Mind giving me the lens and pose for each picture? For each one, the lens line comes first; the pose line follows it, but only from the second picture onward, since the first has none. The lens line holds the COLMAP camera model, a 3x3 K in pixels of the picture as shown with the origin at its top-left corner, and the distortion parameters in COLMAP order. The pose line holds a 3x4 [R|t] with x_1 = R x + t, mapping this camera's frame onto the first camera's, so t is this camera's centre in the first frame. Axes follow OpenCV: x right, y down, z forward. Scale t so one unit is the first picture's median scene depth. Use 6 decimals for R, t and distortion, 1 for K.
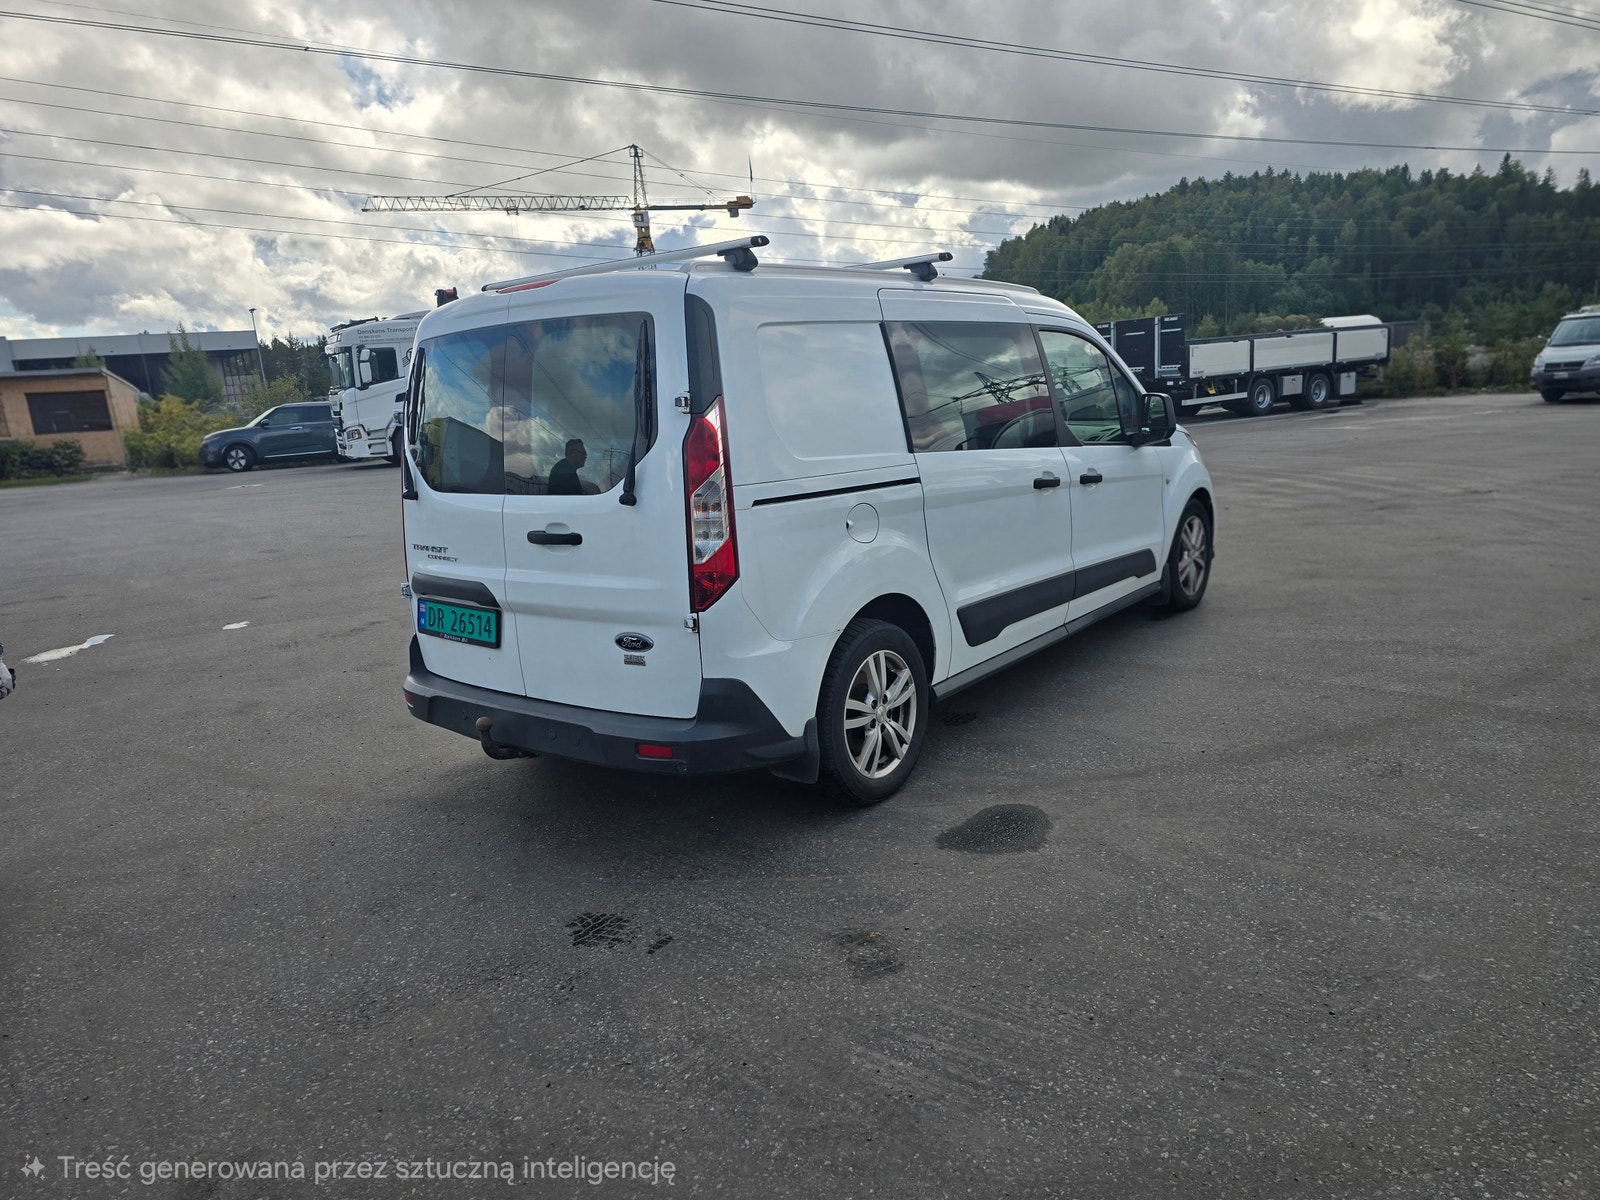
lens RADIAL K [[1076.1, 0, 802.3], [0, 1076.1, 599.5], [0, 0, 1]] dist [0.060359, -0.048436]
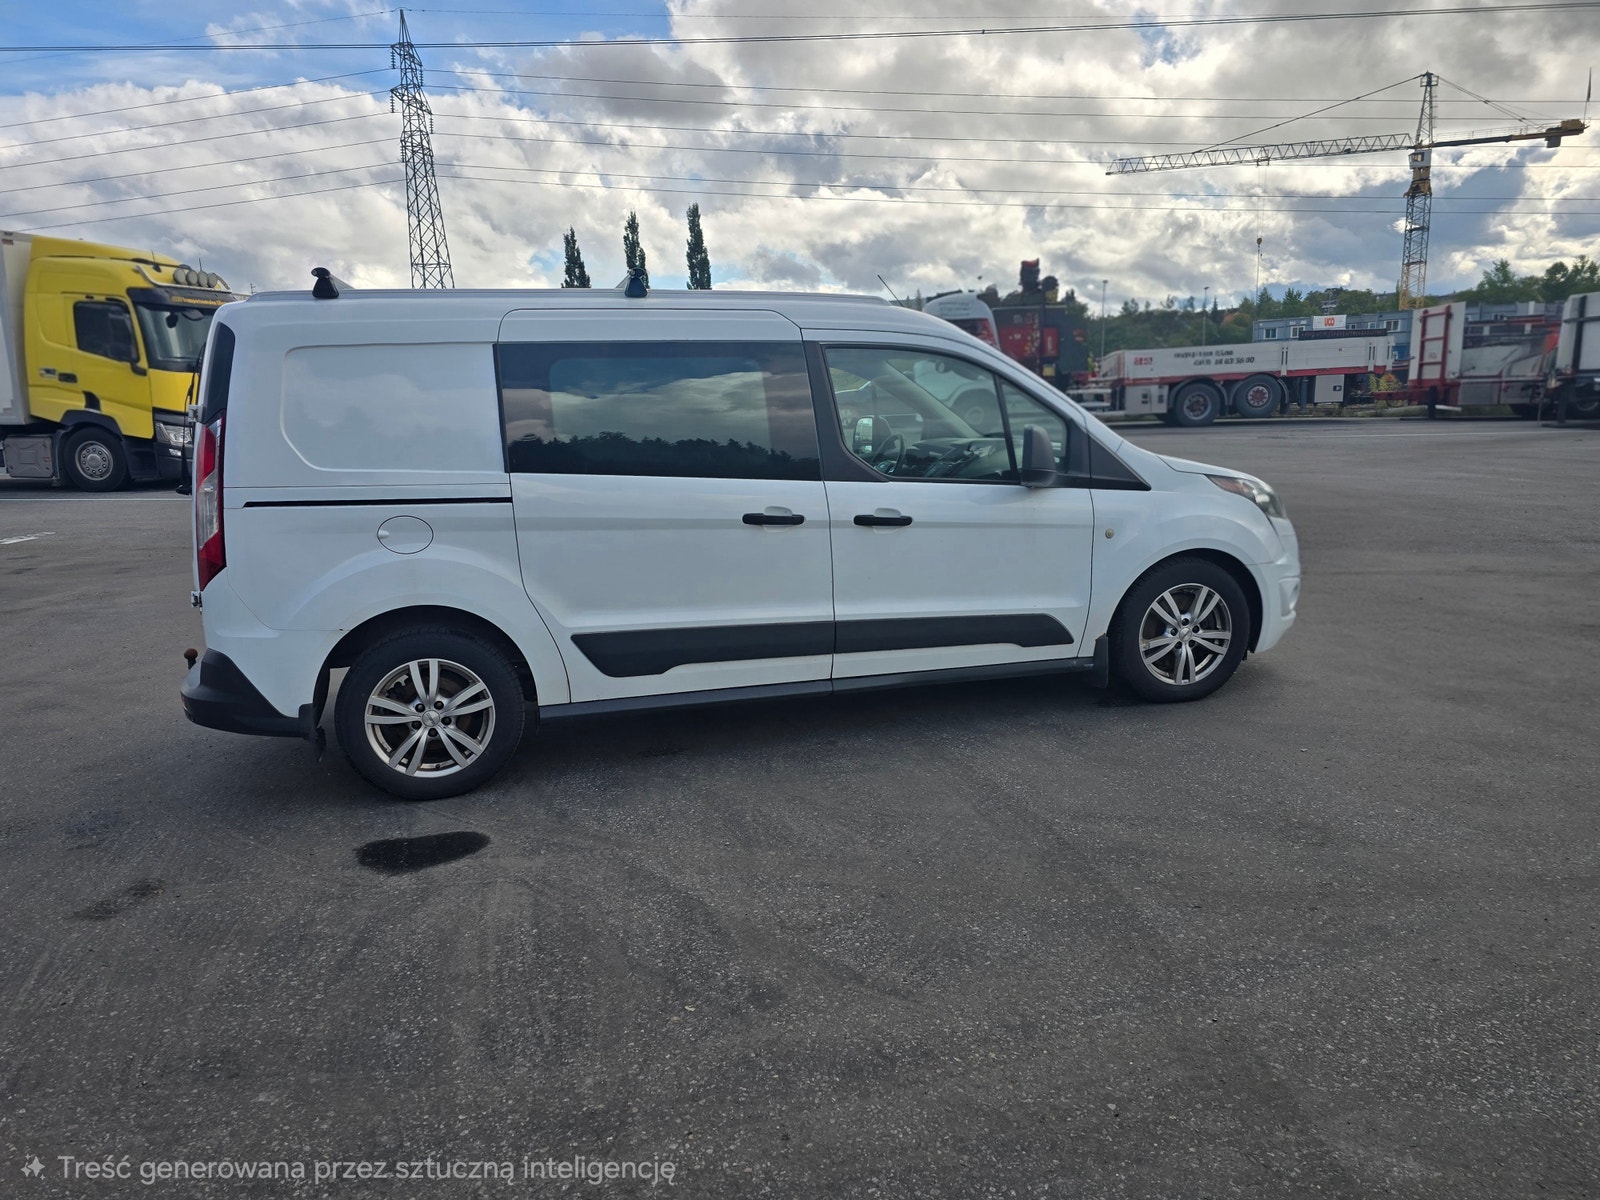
lens RADIAL K [[1090.7, 0, 801.0], [0, 1090.7, 600.5], [0, 0, 1]] dist [0.056572, -0.046557]
pose [[0.802157, 0.160104, -0.575249, 0.921484], [-0.142017, 0.986893, 0.076638, -0.134504], [0.579979, 0.020220, 0.814380, 0.323851]]
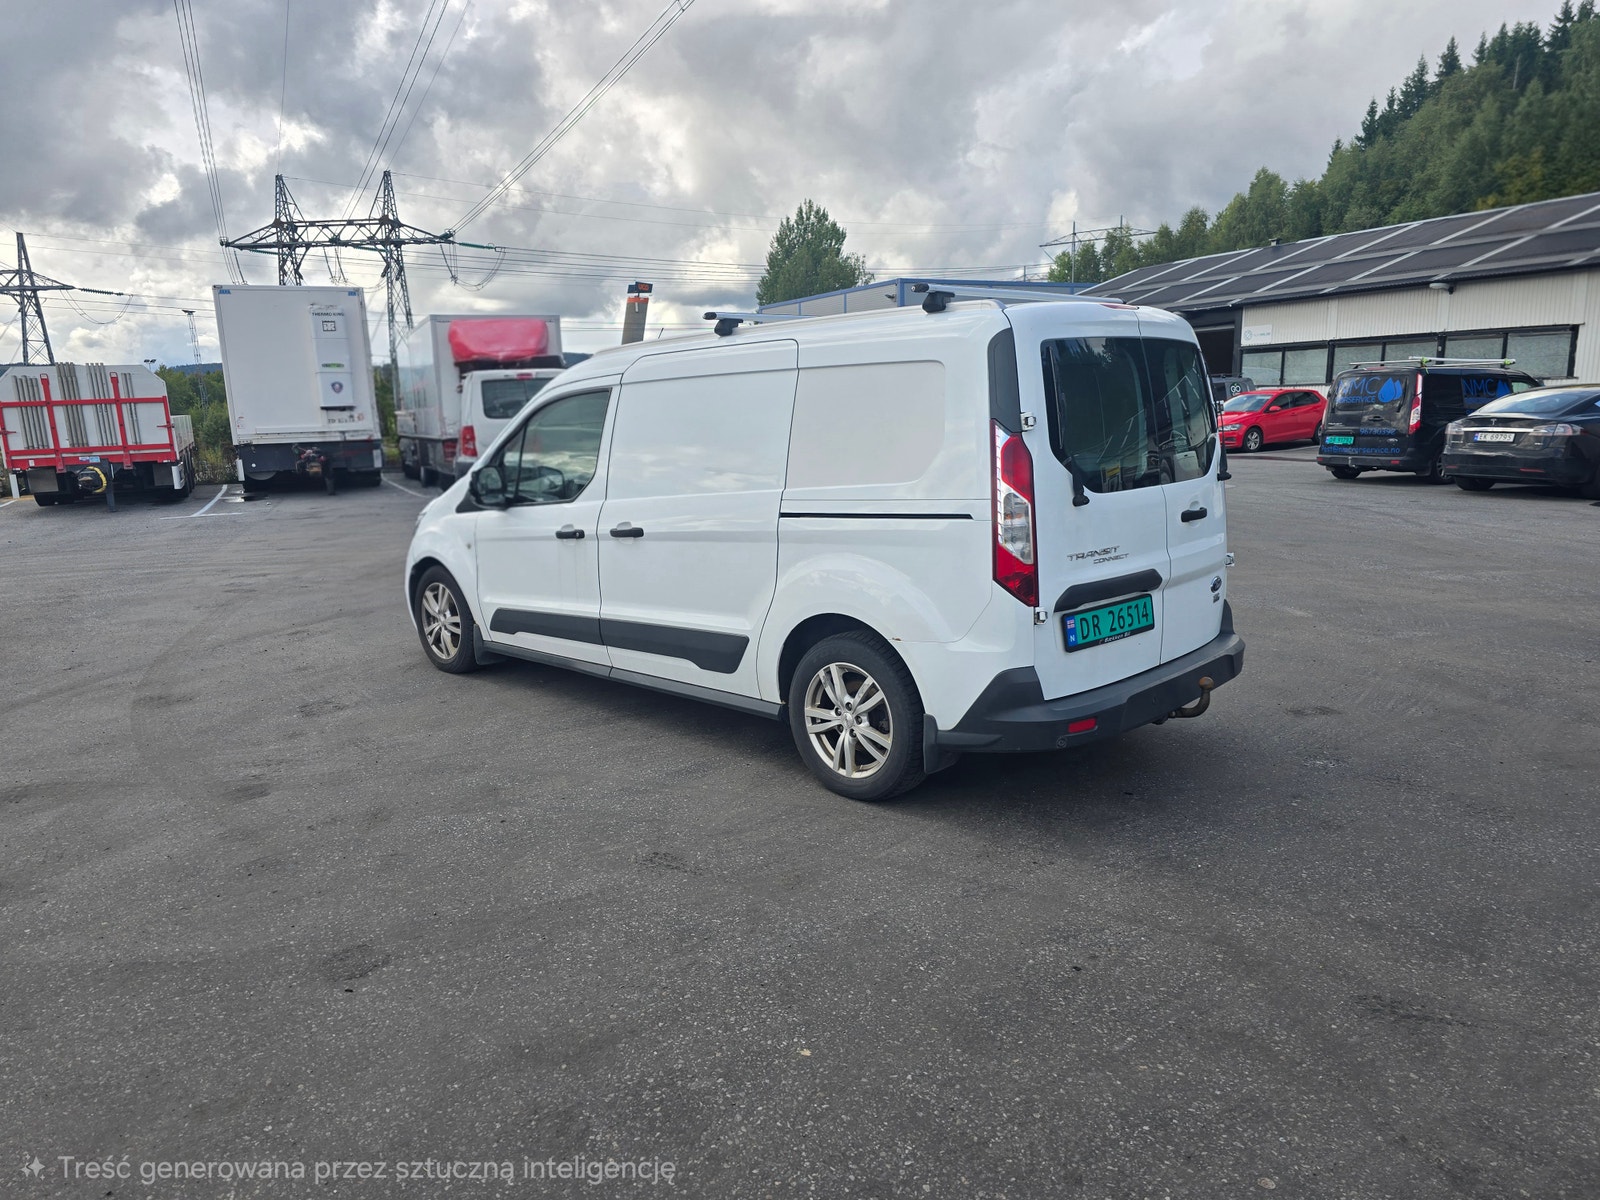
lens RADIAL K [[1067.8, 0, 767.7], [0, 1067.8, 608.0], [0, 0, 1]] dist [0.052159, -0.041416]
pose [[0.127724, -0.120177, 0.984502, -1.314133], [0.222433, 0.970817, 0.089649, -0.149547], [-0.966546, 0.207535, 0.150728, 1.137904]]
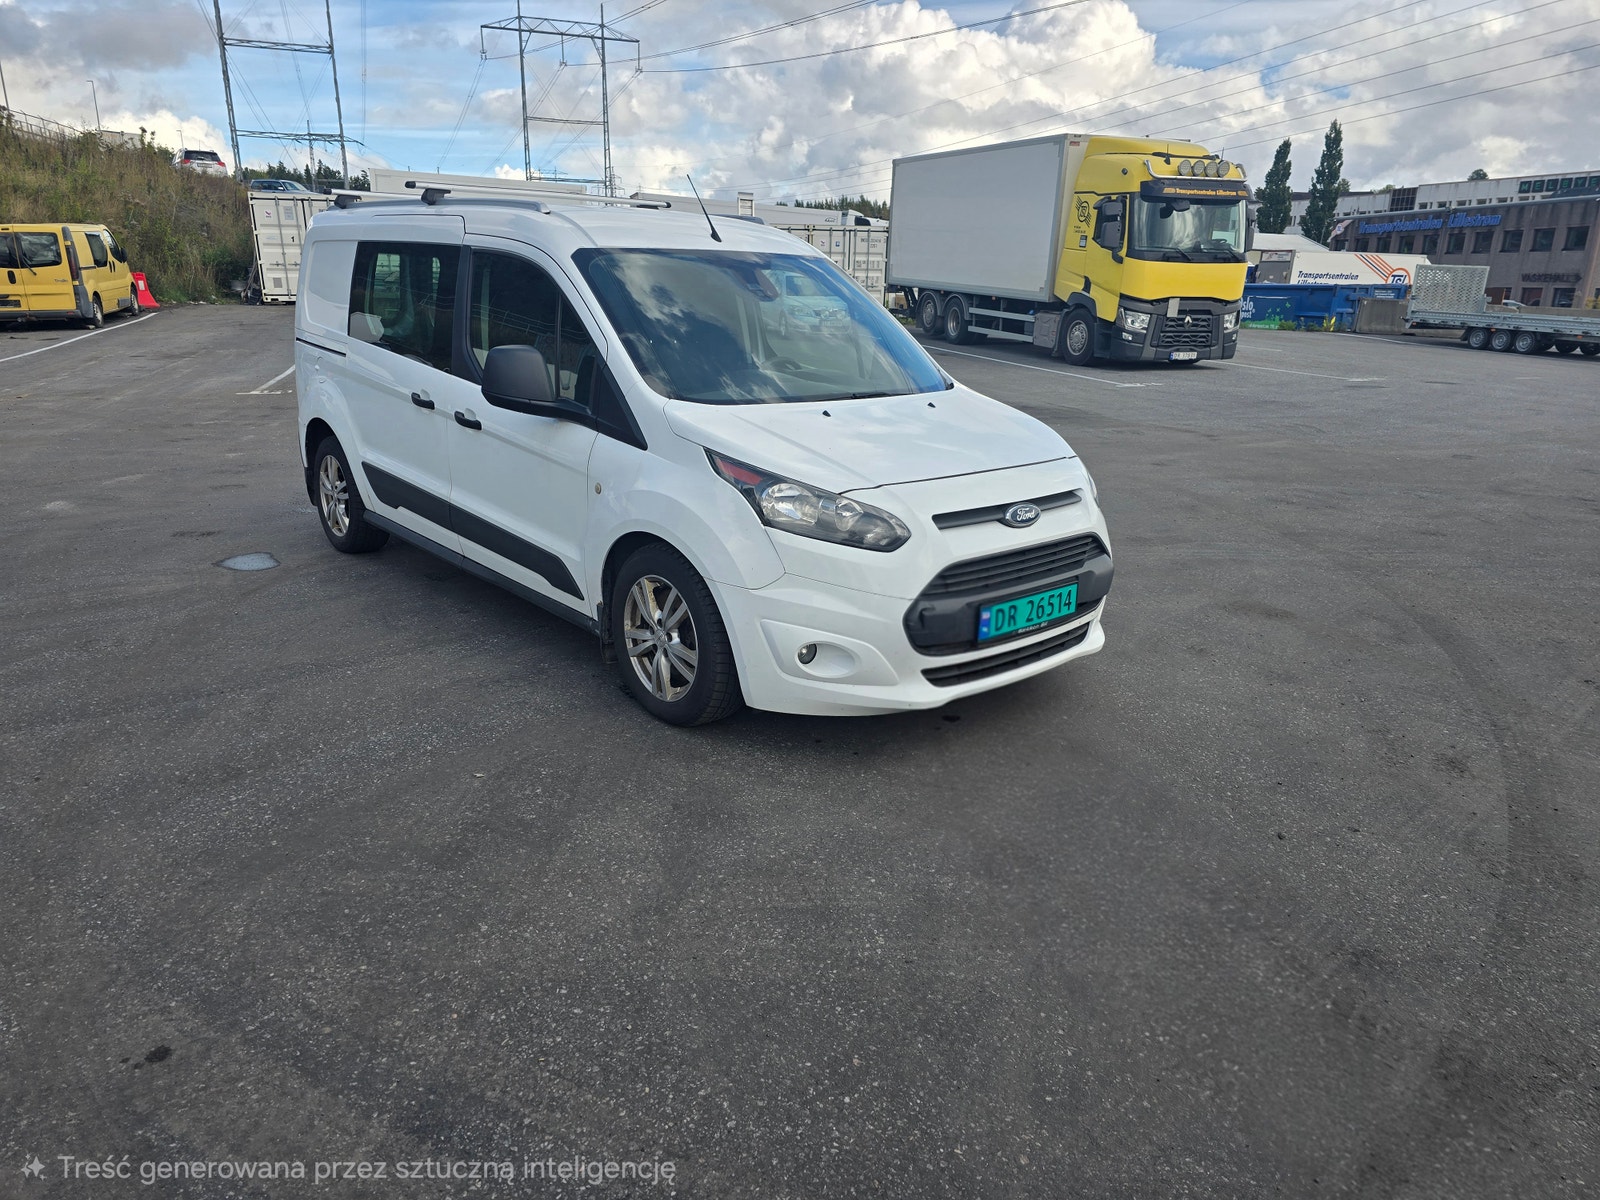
lens RADIAL K [[1094.6, 0, 790.3], [0, 1094.6, 617.2], [0, 0, 1]] dist [0.052180, -0.041559]
pose [[-0.191981, 0.354683, -0.915065, 1.433297], [-0.209366, 0.896142, 0.391274, -0.488311], [0.958806, 0.266701, -0.097783, 1.775723]]
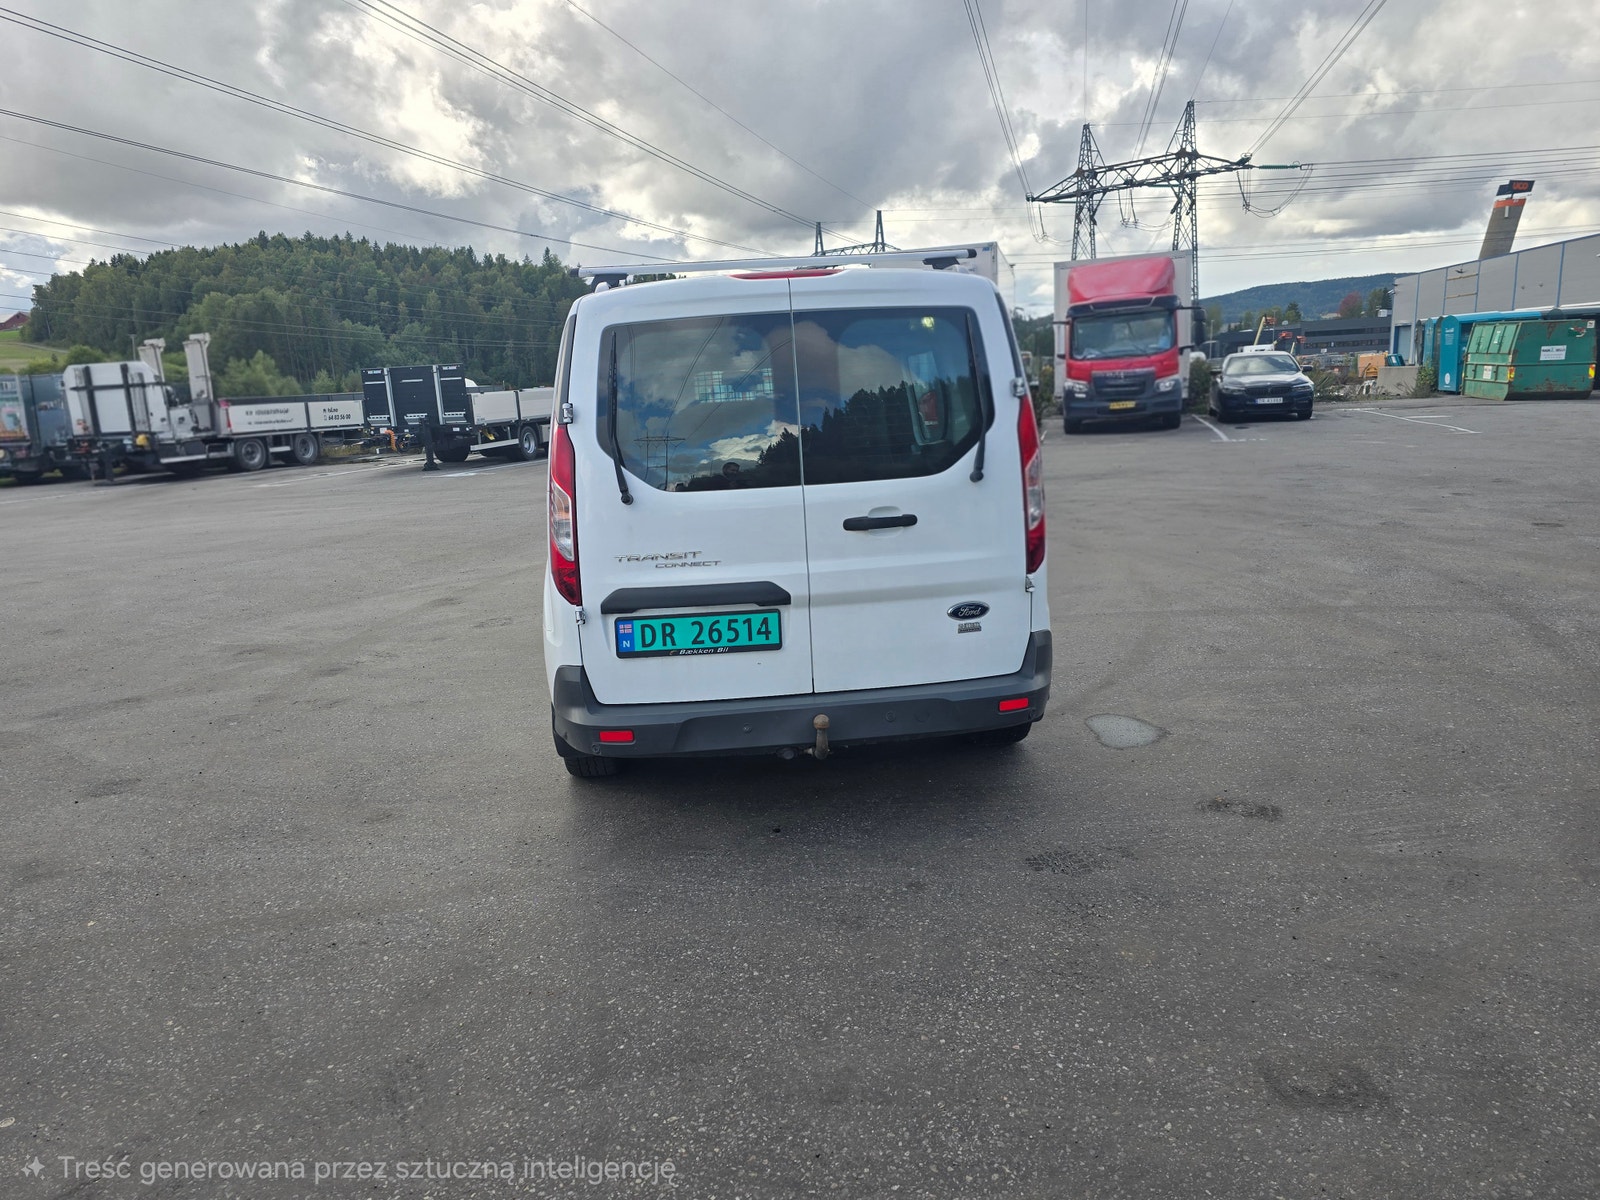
lens RADIAL K [[1066.3, 0, 781.3], [0, 1066.3, 602.1], [0, 0, 1]] dist [0.064729, -0.057750]
pose [[0.731717, -0.109412, 0.672770, -0.853279], [0.140480, 0.990049, 0.008222, -0.003493], [-0.666975, 0.088495, 0.739806, 0.285203]]
